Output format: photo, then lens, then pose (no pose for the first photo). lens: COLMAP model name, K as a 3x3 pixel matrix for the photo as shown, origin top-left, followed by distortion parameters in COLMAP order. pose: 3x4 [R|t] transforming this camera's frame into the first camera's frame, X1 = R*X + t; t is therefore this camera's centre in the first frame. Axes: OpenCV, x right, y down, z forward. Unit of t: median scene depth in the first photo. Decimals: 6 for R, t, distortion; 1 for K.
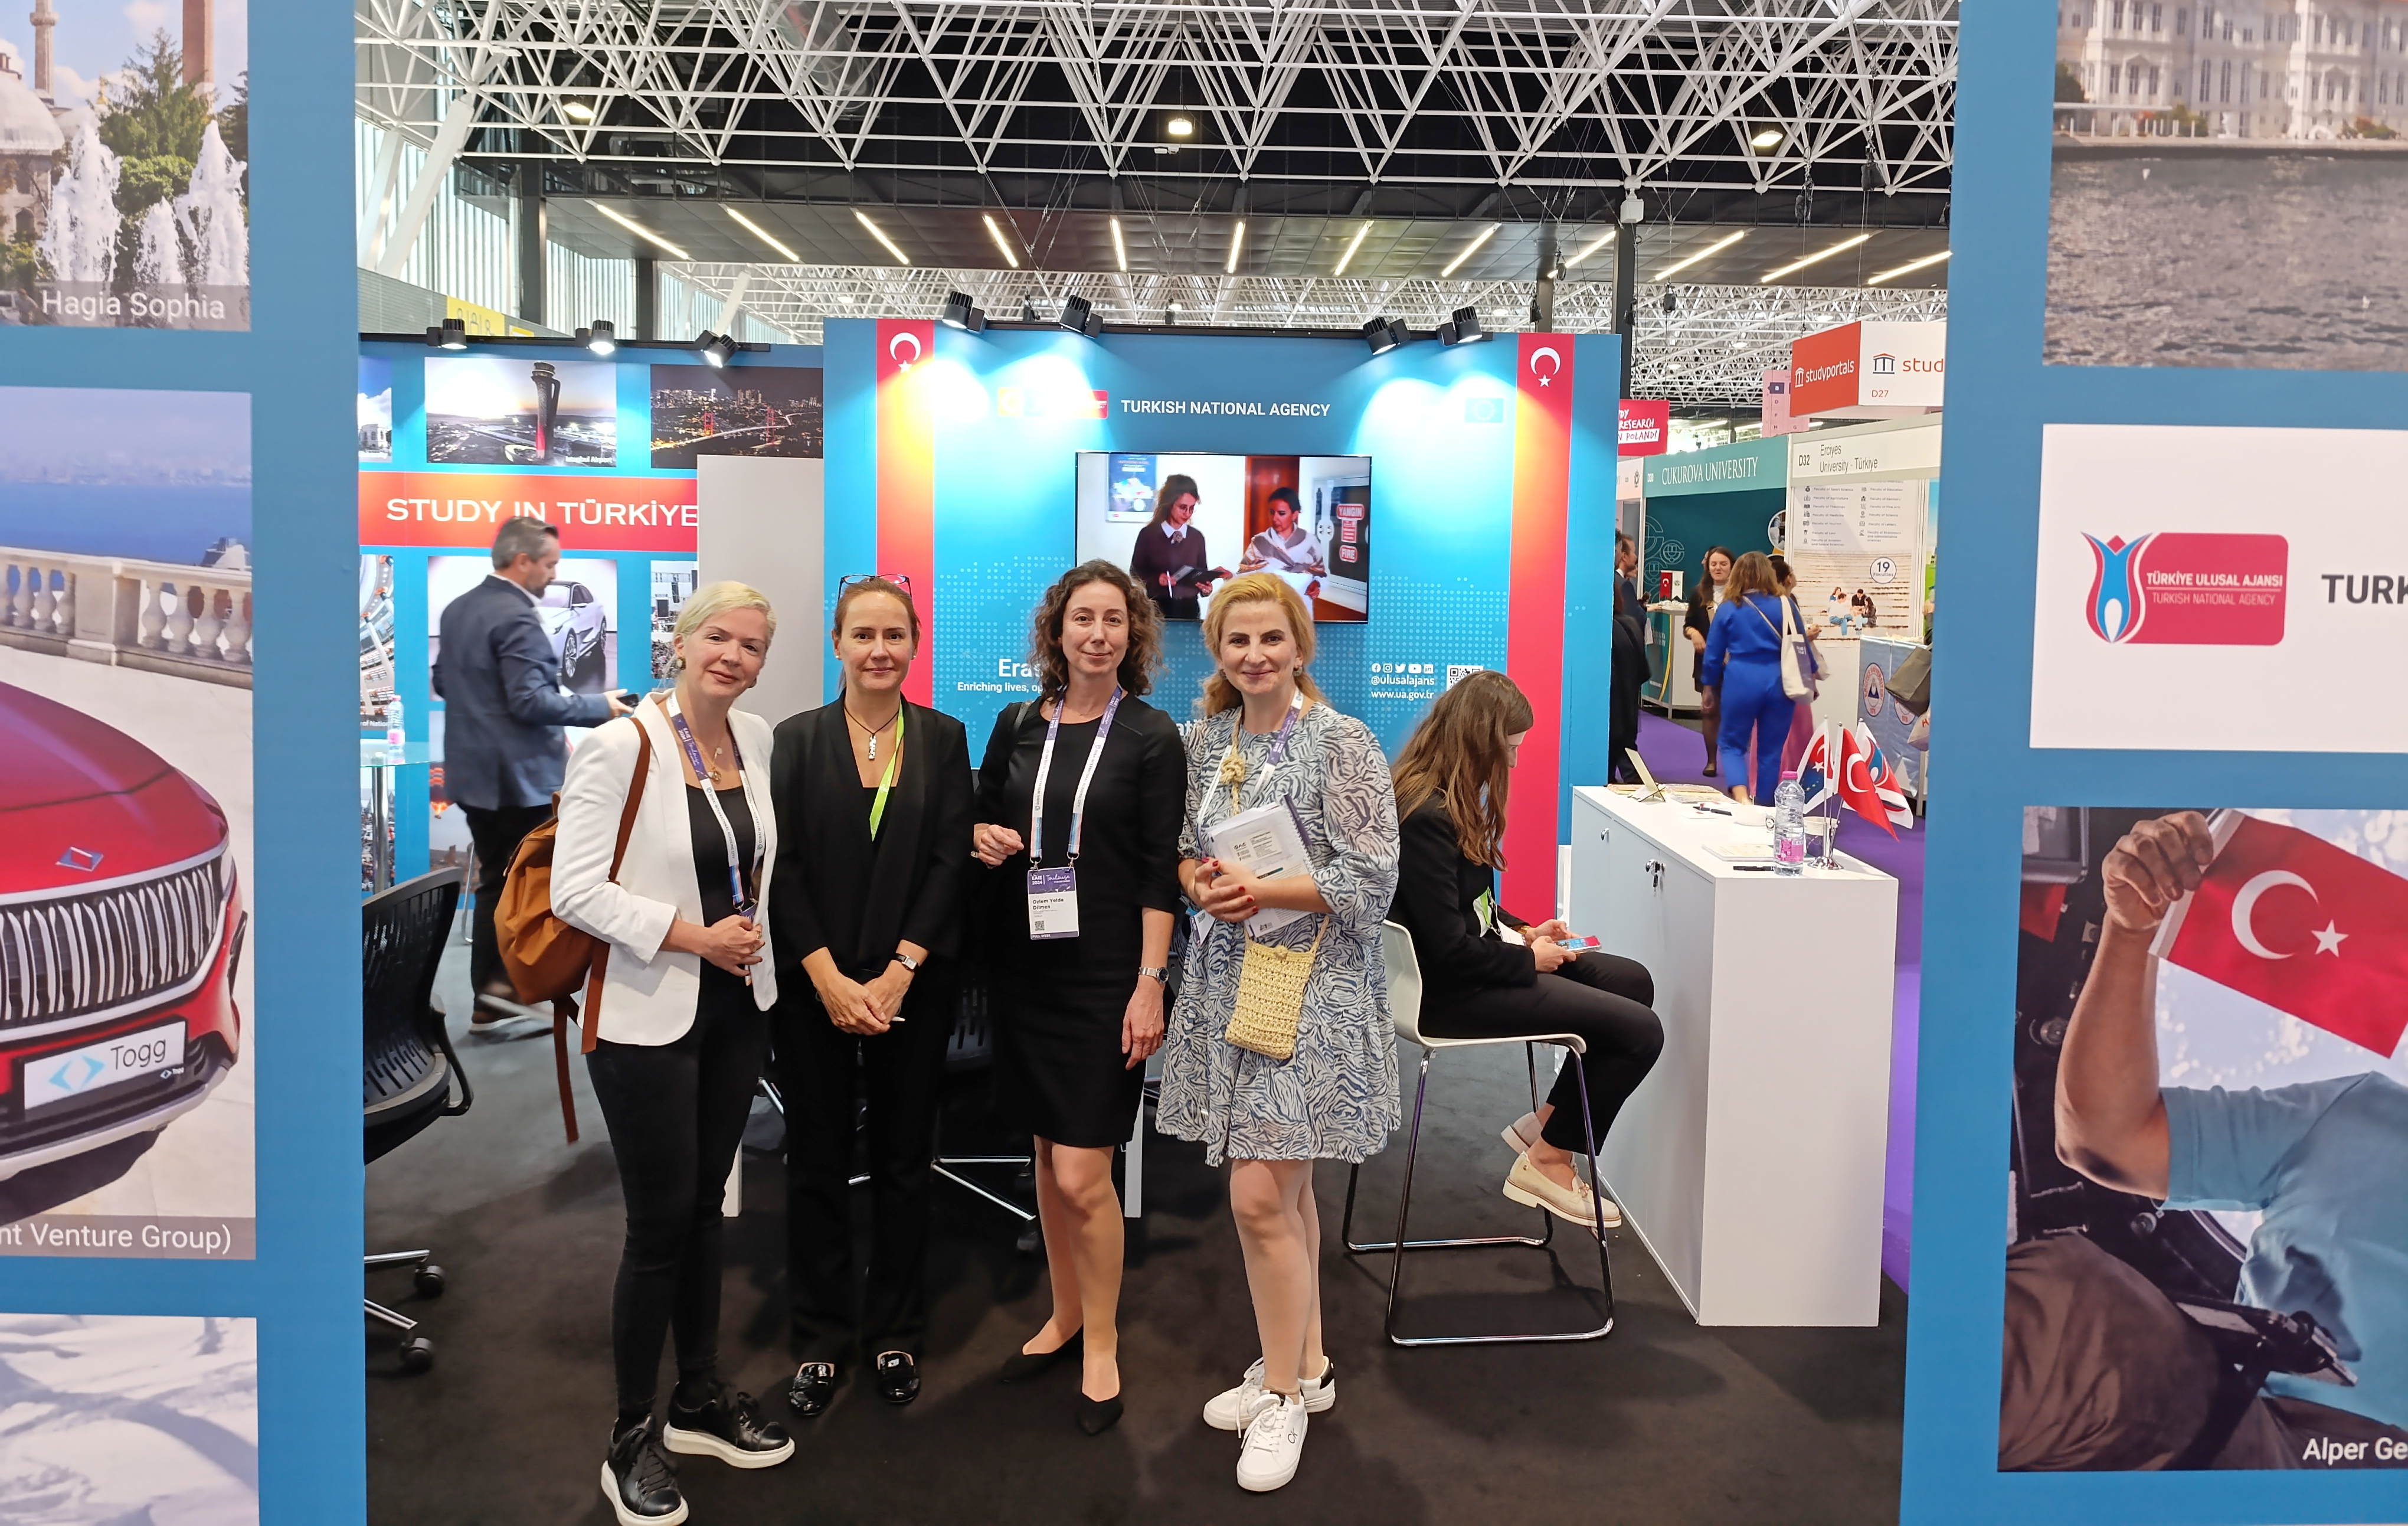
lens RADIAL K [[1642.1, 0, 1205.8], [0, 1642.1, 601.4], [0, 0, 1]] dist [0.029828, -0.031800]
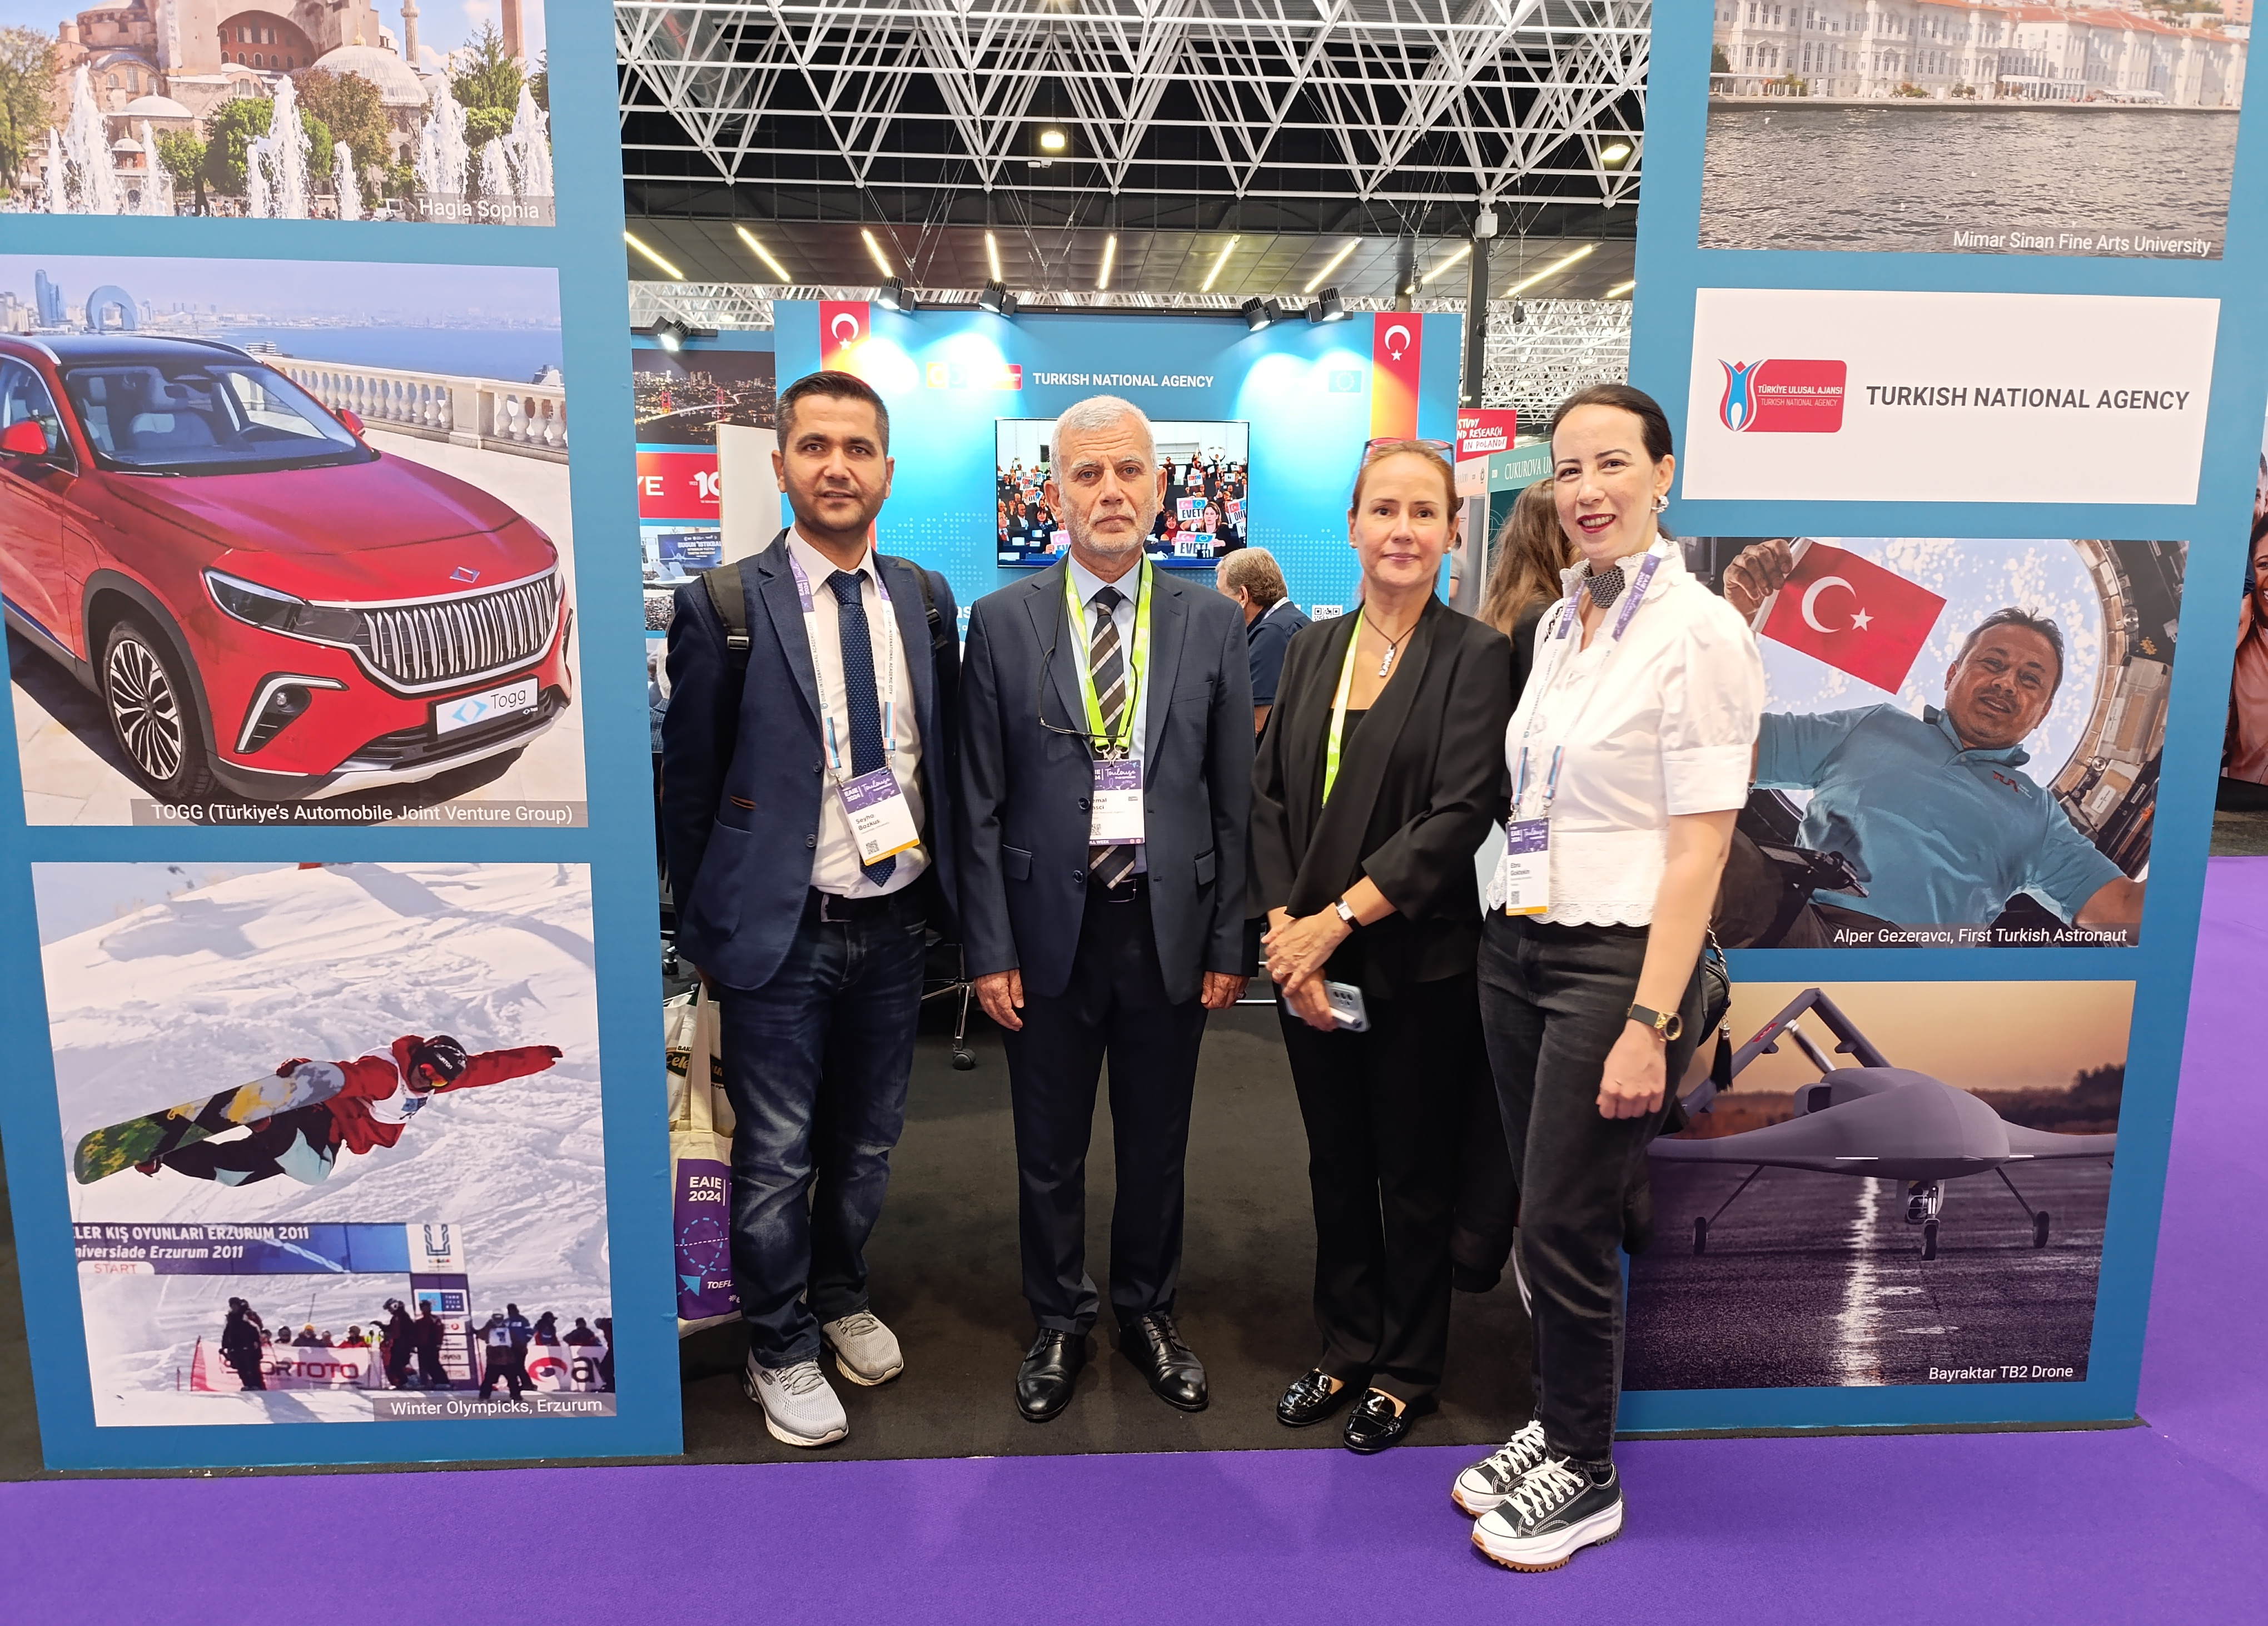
lens RADIAL K [[1542.3, 0, 1133.6], [0, 1542.3, 823.9], [0, 0, 1]] dist [0.023750, -0.020340]
pose [[0.999347, -0.015276, 0.032733, -0.086175], [0.010780, 0.991006, 0.133379, 0.192376], [-0.034477, -0.132939, 0.990524, -0.506402]]
